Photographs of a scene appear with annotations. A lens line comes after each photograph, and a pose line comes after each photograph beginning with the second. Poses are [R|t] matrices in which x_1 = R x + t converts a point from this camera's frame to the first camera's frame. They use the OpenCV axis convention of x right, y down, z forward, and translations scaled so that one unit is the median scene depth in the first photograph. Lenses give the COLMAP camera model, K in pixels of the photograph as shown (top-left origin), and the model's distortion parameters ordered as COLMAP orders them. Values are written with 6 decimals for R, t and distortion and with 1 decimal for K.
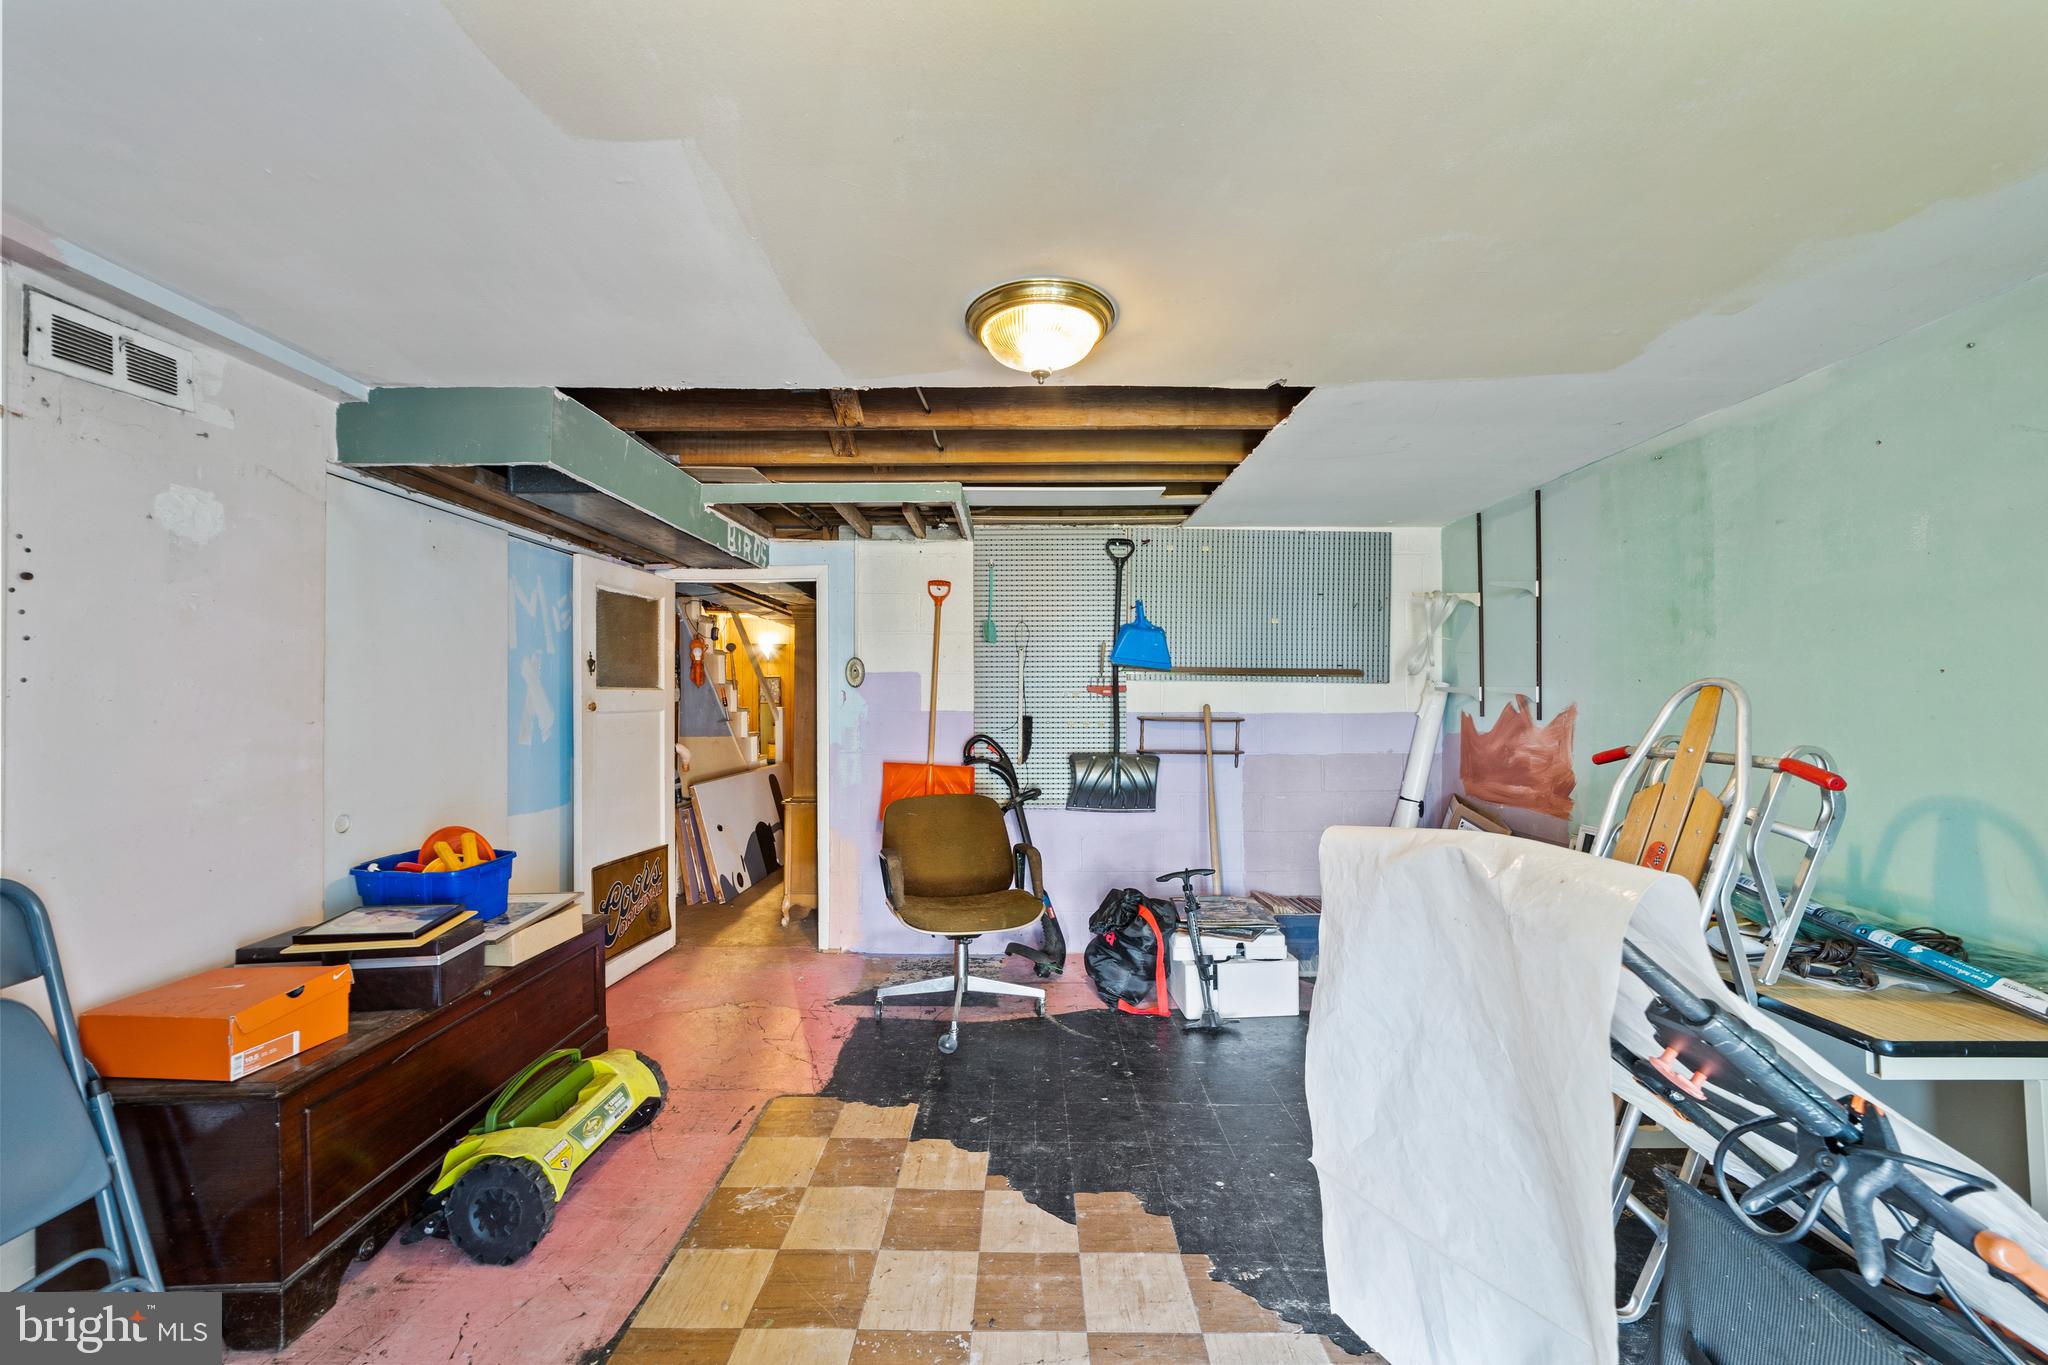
lens RADIAL K [[787.6, 0, 1032.5], [0, 787.6, 703.1], [0, 0, 1]] dist [-0.019959, 0.008875]
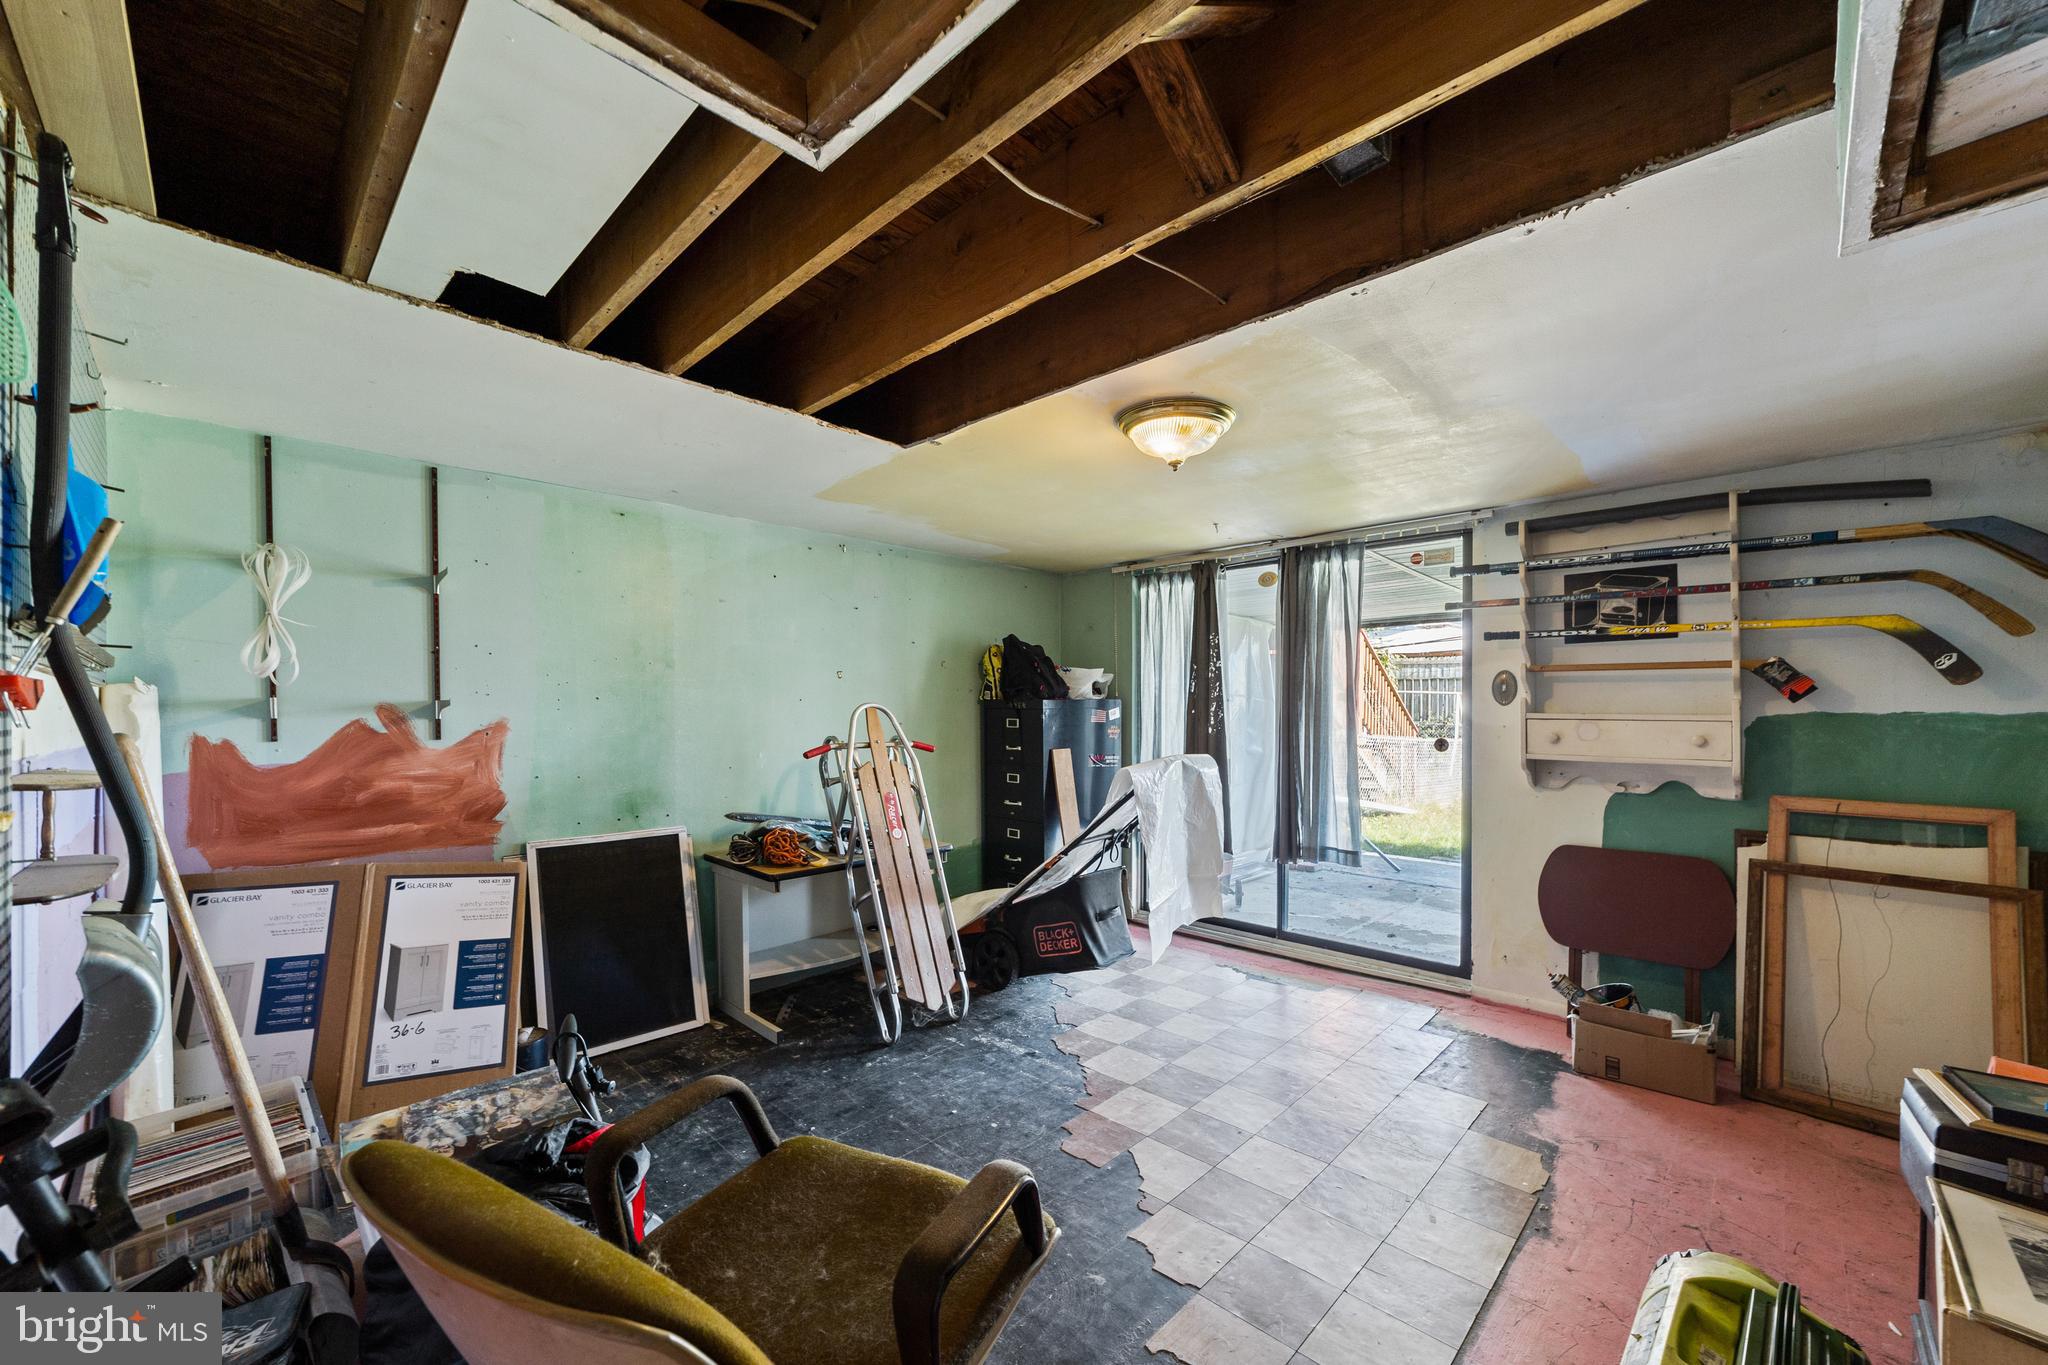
lens RADIAL K [[787.6, 0, 1032.5], [0, 787.6, 703.1], [0, 0, 1]] dist [-0.019959, 0.008875]
pose [[-0.721544, 0.004438, 0.692354, -0.400871], [0.002817, 0.999990, -0.003474, -0.012978], [-0.692363, -0.000557, -0.721550, 1.163611]]
